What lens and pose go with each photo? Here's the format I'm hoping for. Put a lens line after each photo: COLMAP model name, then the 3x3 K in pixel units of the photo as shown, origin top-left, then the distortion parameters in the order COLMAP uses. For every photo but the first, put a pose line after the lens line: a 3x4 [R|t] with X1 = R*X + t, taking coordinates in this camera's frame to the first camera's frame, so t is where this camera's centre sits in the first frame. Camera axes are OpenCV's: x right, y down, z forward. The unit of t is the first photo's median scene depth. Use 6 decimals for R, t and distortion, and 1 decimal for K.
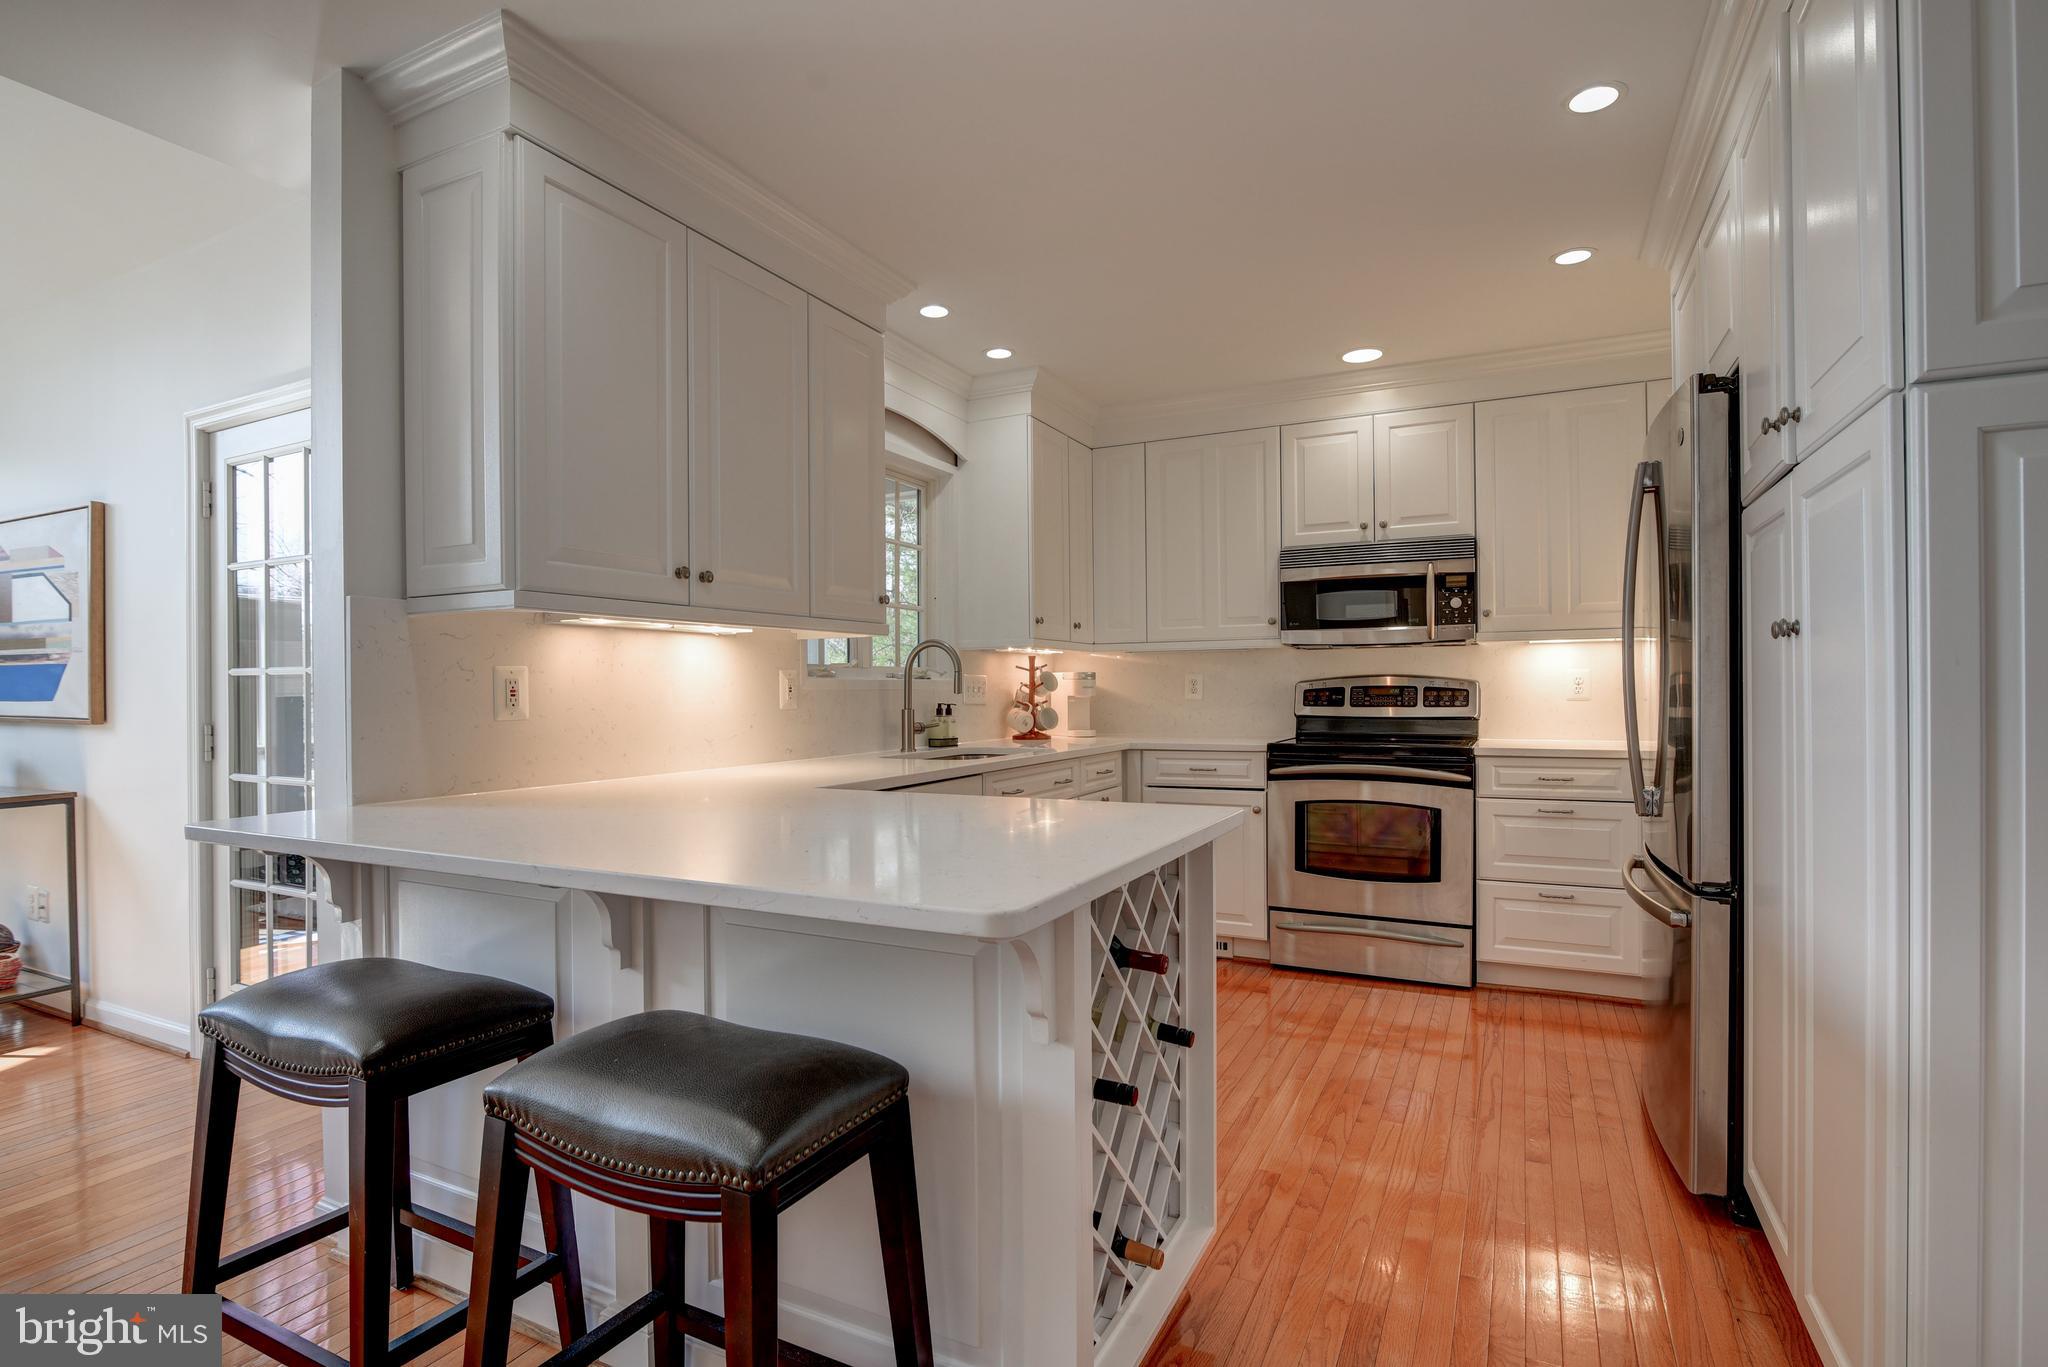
lens RADIAL K [[1001.9, 0, 1022.5], [0, 1001.9, 686.8], [0, 0, 1]] dist [-0.011406, 0.000457]
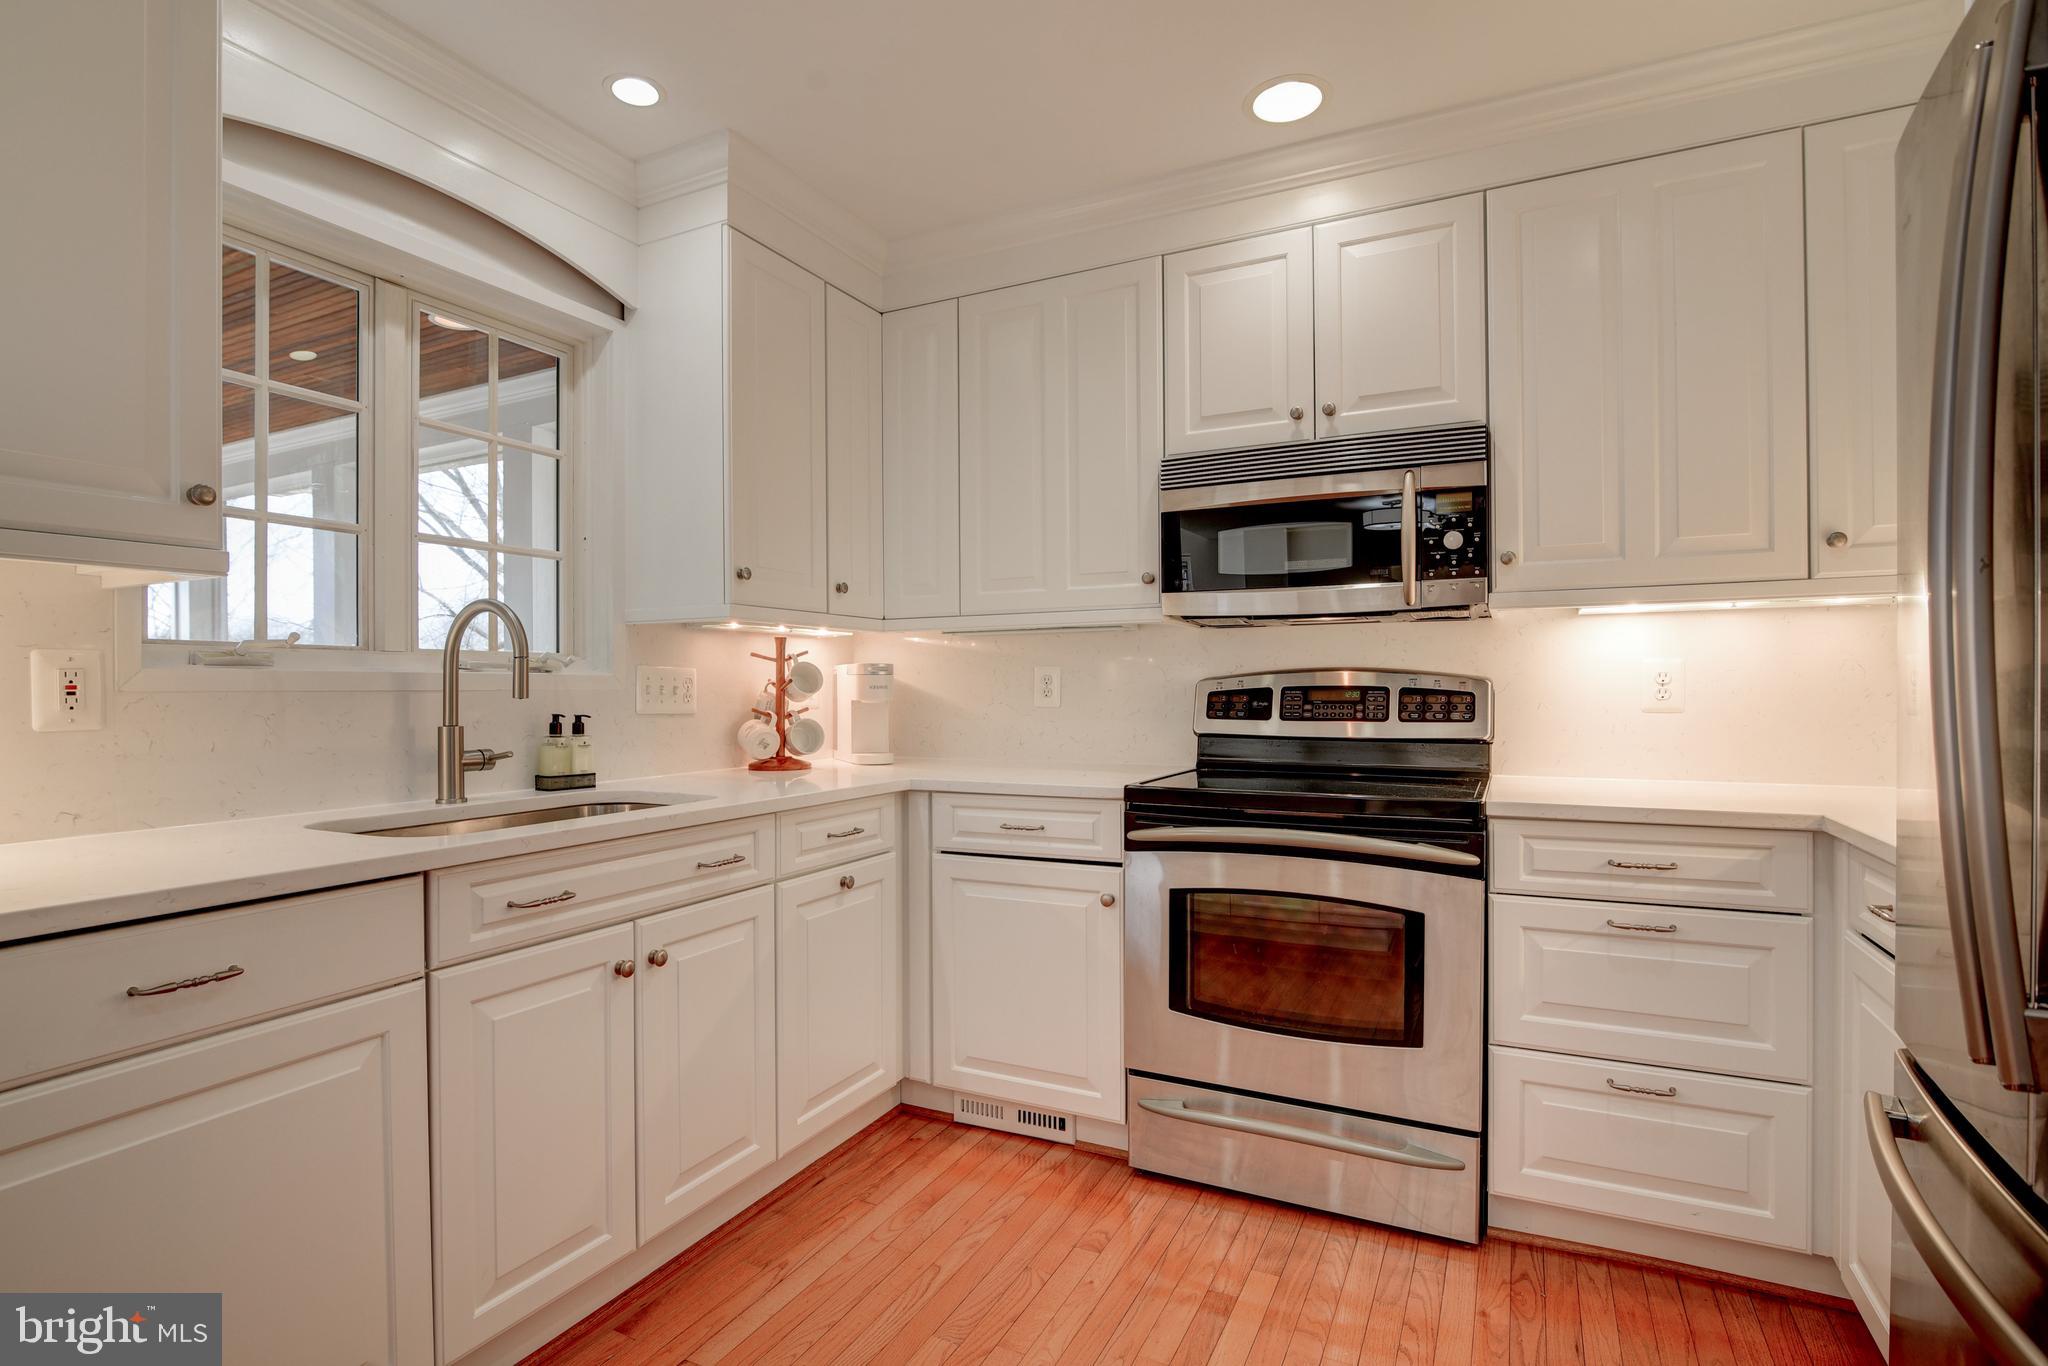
lens RADIAL K [[1001.9, 0, 1023.4], [0, 1001.9, 685.0], [0, 0, 1]] dist [-0.011406, 0.000457]
pose [[0.999984, 0.002581, -0.005050, 0.185991], [-0.002590, 0.999995, -0.001736, -0.000085], [0.005046, 0.001749, 0.999986, 0.416219]]
